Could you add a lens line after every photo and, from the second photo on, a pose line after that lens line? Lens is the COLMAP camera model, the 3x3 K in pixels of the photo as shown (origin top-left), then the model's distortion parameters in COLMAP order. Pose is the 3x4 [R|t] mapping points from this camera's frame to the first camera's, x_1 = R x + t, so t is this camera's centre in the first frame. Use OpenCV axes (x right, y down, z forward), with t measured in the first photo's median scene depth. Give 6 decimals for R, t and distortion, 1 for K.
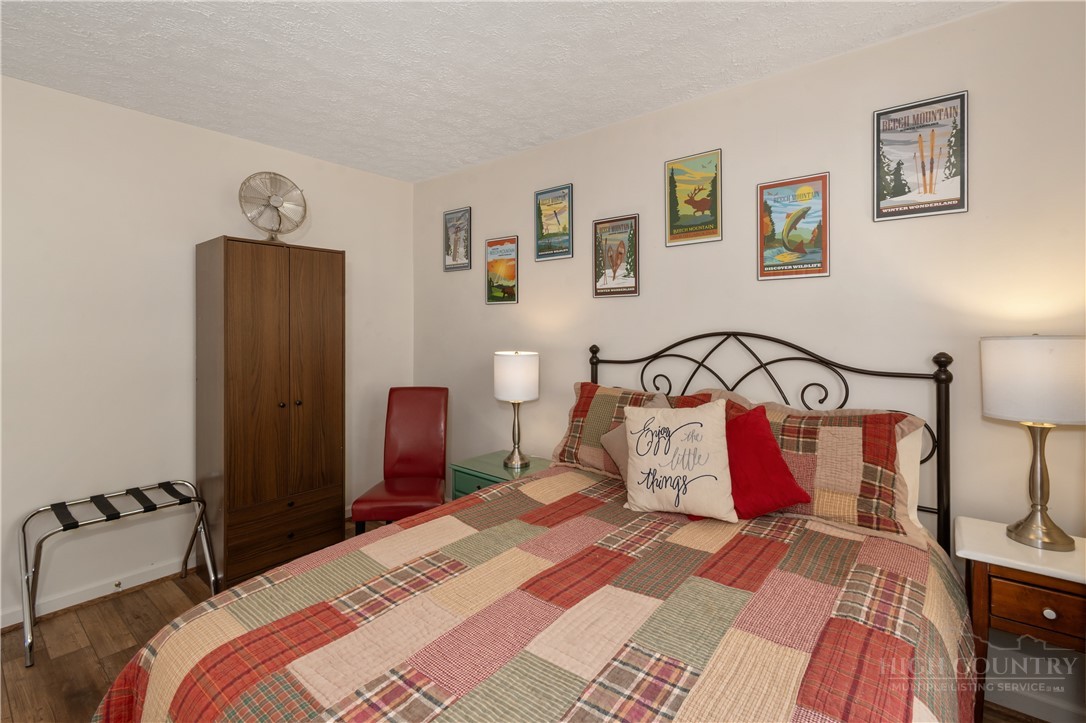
lens RADIAL K [[492.1, 0, 543.8], [0, 492.1, 328.2], [0, 0, 1]] dist [0.000924, -0.000316]
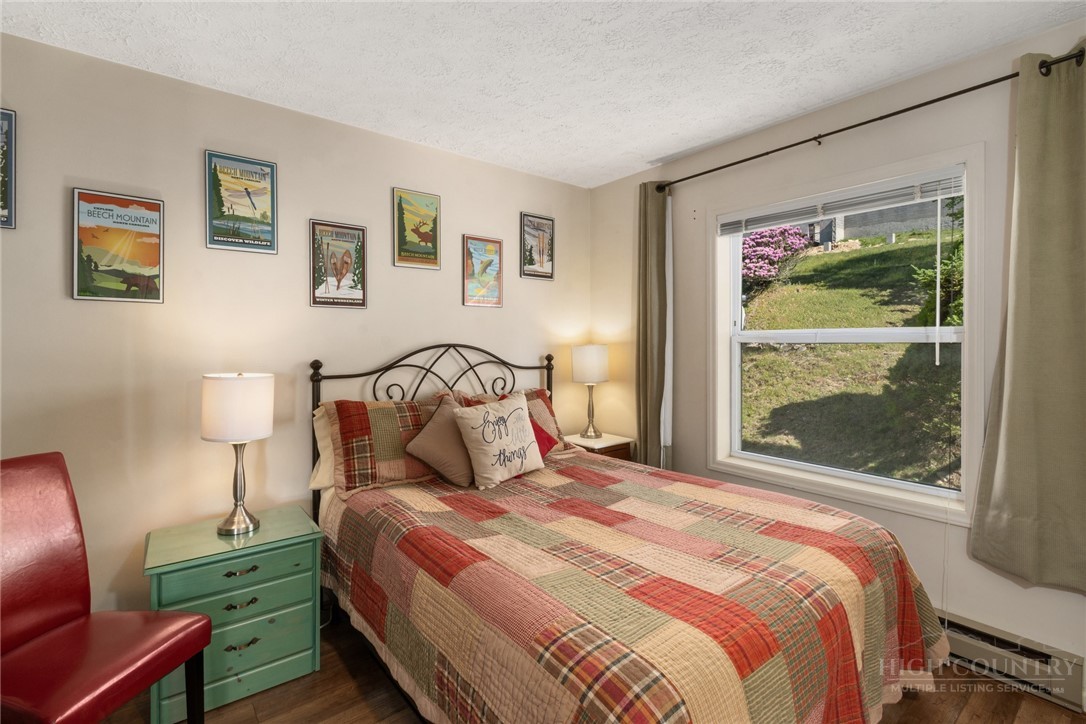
lens RADIAL K [[489.0, 0, 540.3], [0, 489.0, 342.5], [0, 0, 1]] dist [0.001699, 0.000071]
pose [[0.216630, -0.004085, 0.976245, -0.753833], [-0.001368, 0.999989, 0.004488, -0.001947], [-0.976253, -0.002308, 0.216622, 0.463001]]
